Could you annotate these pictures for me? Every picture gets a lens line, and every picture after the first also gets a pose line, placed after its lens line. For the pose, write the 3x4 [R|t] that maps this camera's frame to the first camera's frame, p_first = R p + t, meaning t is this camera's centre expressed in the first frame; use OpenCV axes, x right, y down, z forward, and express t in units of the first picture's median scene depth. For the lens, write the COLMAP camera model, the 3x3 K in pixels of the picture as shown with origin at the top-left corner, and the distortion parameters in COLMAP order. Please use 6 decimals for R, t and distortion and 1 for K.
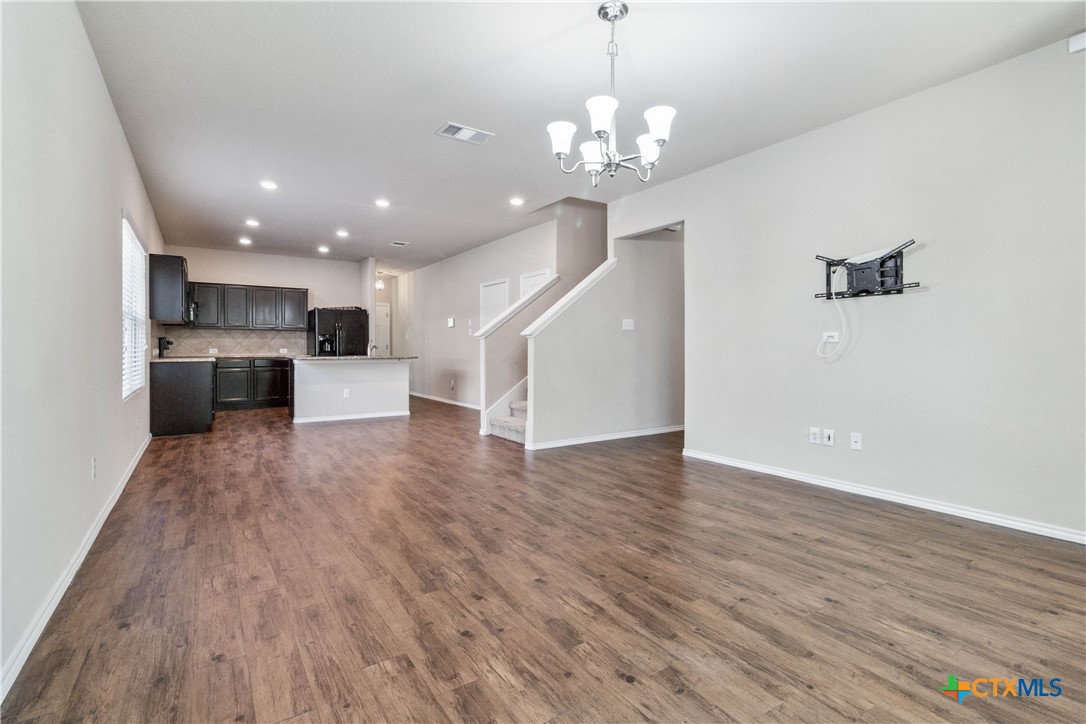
lens RADIAL K [[516.5, 0, 549.0], [0, 516.5, 358.6], [0, 0, 1]] dist [-0.000392, -0.000691]
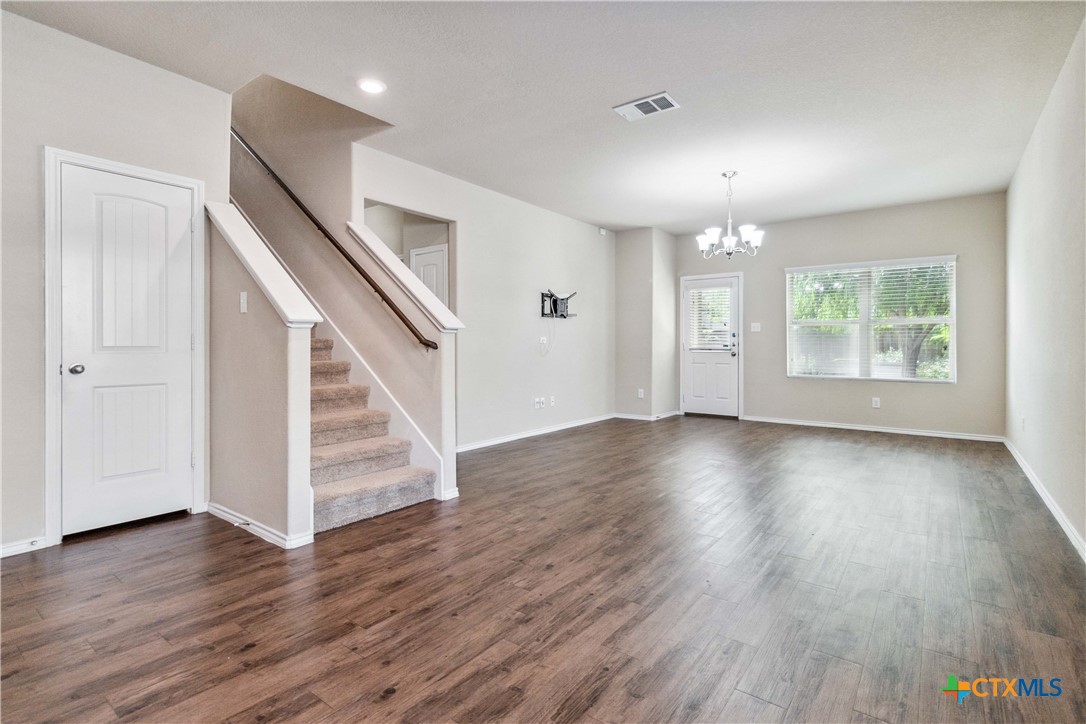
lens RADIAL K [[526.3, 0, 539.8], [0, 526.3, 350.3], [0, 0, 1]] dist [-0.001013, -0.000282]
pose [[-0.327060, -0.004052, 0.944995, -1.183918], [0.022322, 0.999679, 0.012012, -0.035092], [-0.944740, 0.025023, -0.326864, 1.817596]]
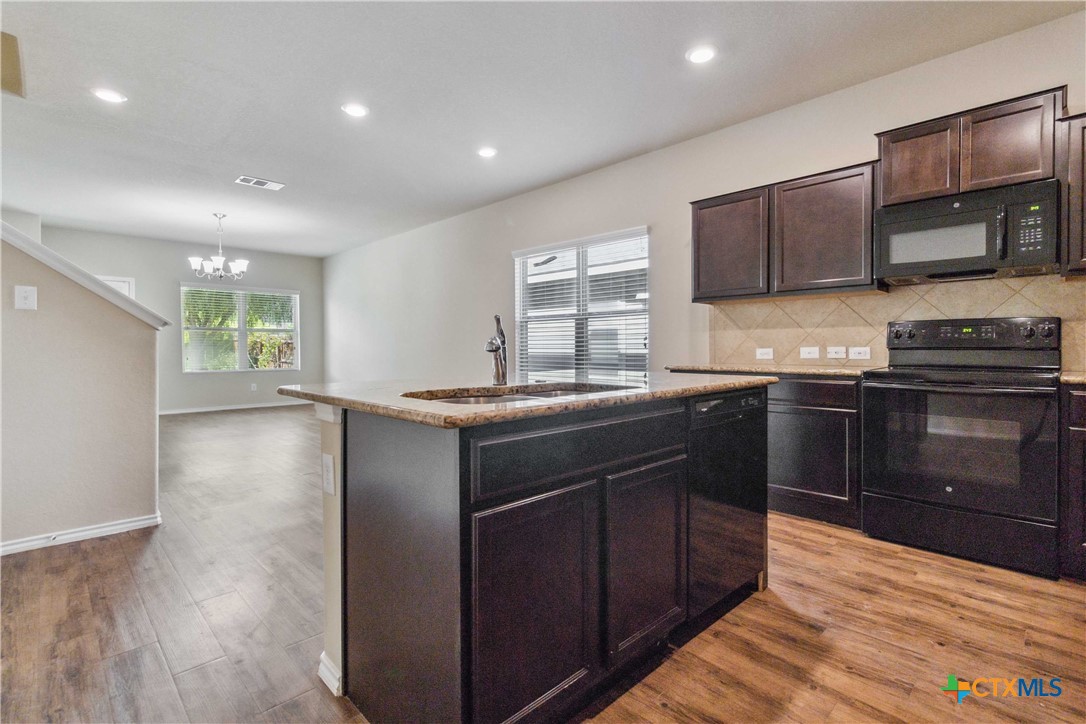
lens RADIAL K [[516.5, 0, 549.0], [0, 516.5, 358.6], [0, 0, 1]] dist [-0.000392, -0.000691]
pose [[-0.983630, 0.005180, -0.180128, -0.779452], [-0.002816, 0.999023, 0.044104, -0.065034], [0.180180, 0.043889, -0.982654, 2.937980]]
